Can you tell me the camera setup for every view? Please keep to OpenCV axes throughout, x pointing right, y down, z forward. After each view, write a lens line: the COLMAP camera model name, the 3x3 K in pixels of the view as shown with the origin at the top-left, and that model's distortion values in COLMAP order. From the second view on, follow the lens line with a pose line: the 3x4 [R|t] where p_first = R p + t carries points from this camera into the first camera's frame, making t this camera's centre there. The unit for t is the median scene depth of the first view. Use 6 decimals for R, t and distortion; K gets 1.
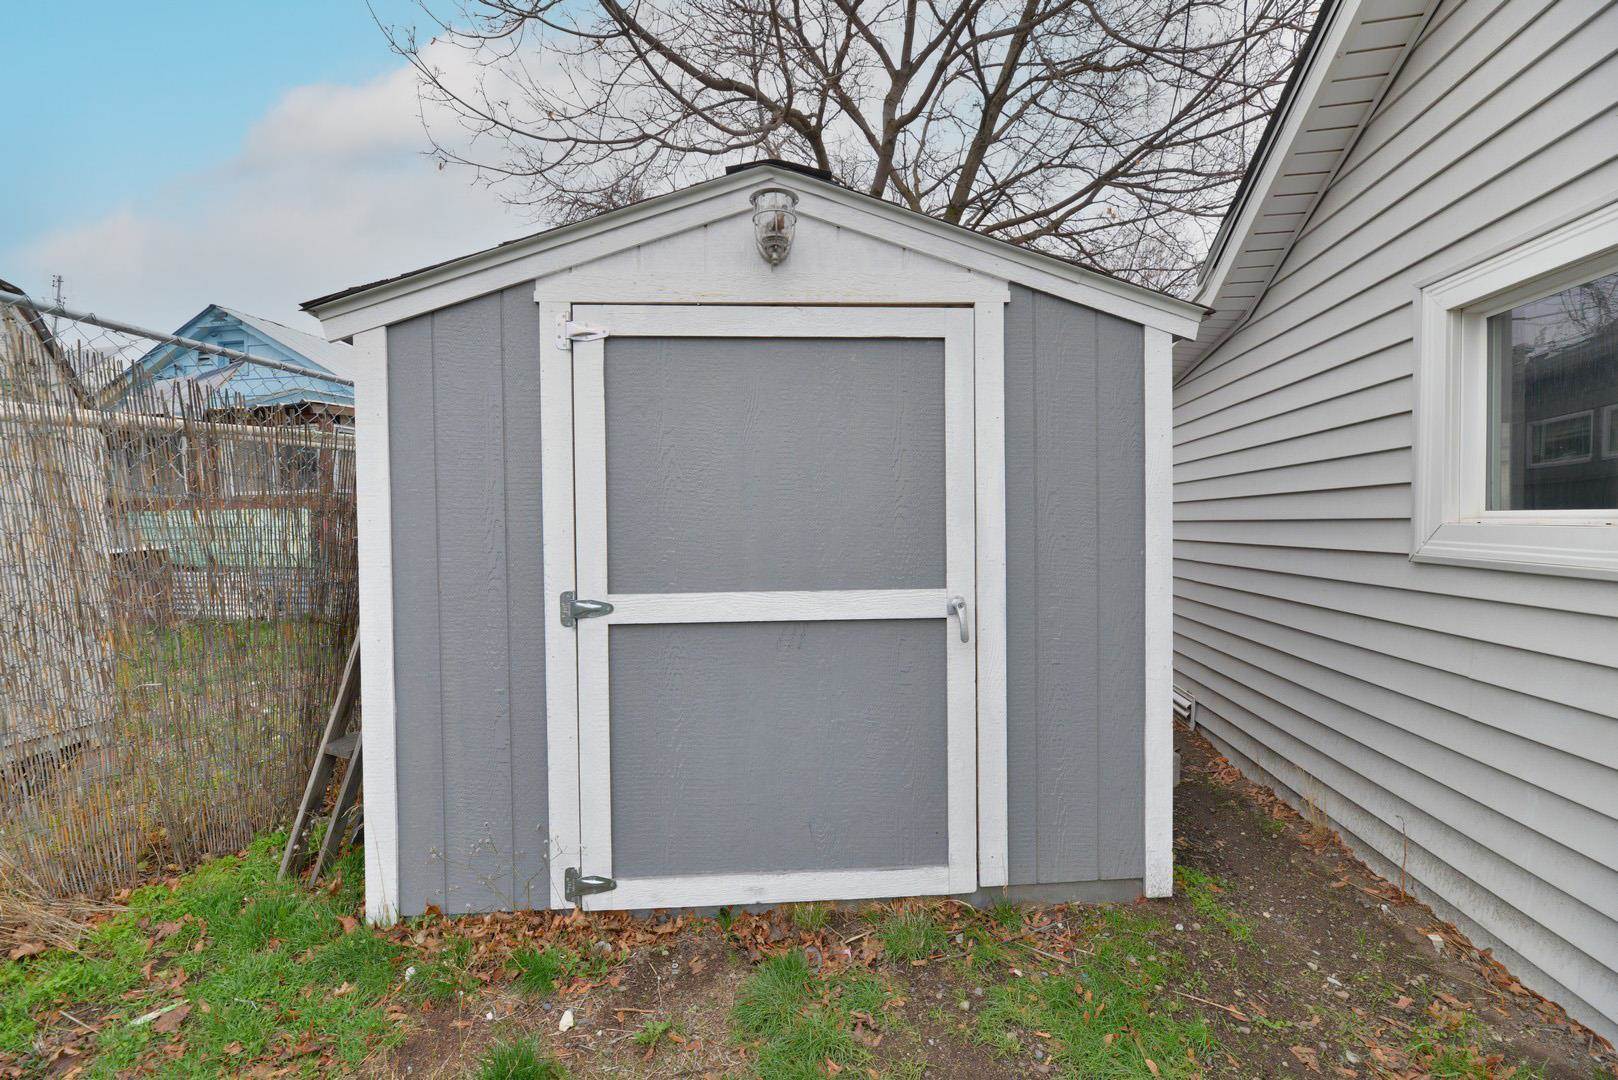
lens RADIAL K [[658.9, 0, 806.7], [0, 658.9, 538.4], [0, 0, 1]] dist [-0.000025, 0.000020]
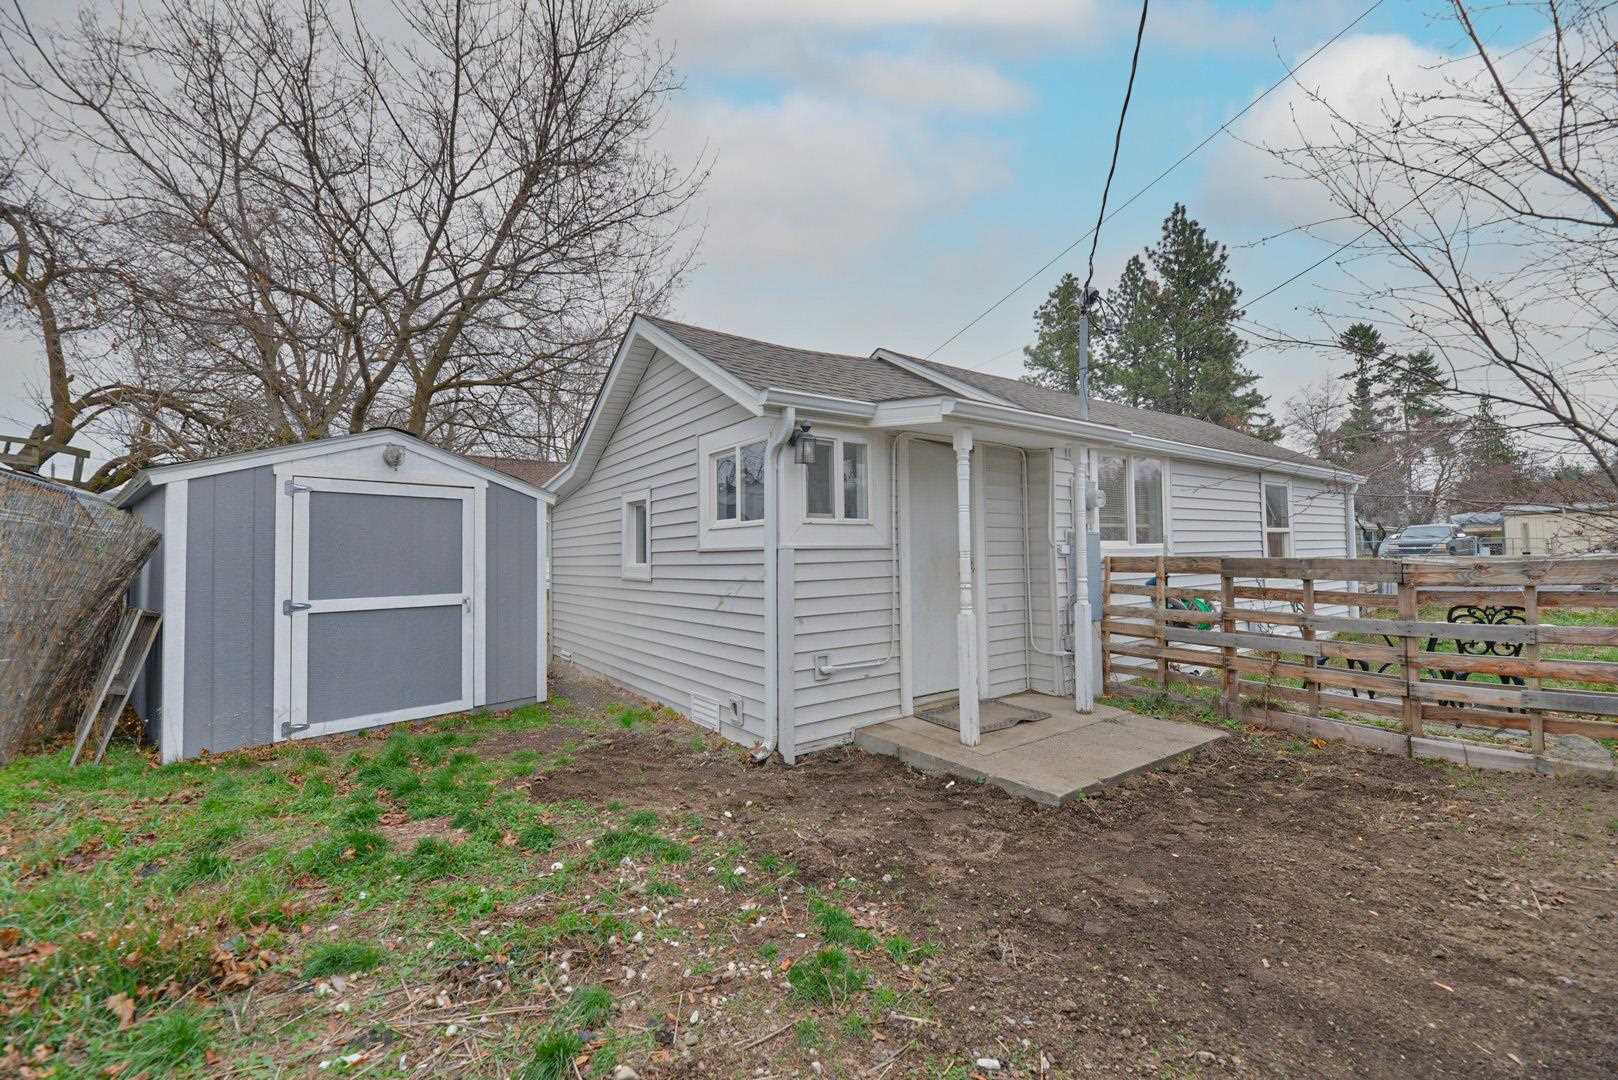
lens RADIAL K [[658.9, 0, 806.7], [0, 658.9, 538.4], [0, 0, 1]] dist [-0.000025, 0.000020]
pose [[0.696247, 0.023234, 0.717427, -0.751551], [0.020337, 0.998436, -0.052071, 0.022912], [-0.717515, 0.050845, 0.694685, -1.901482]]
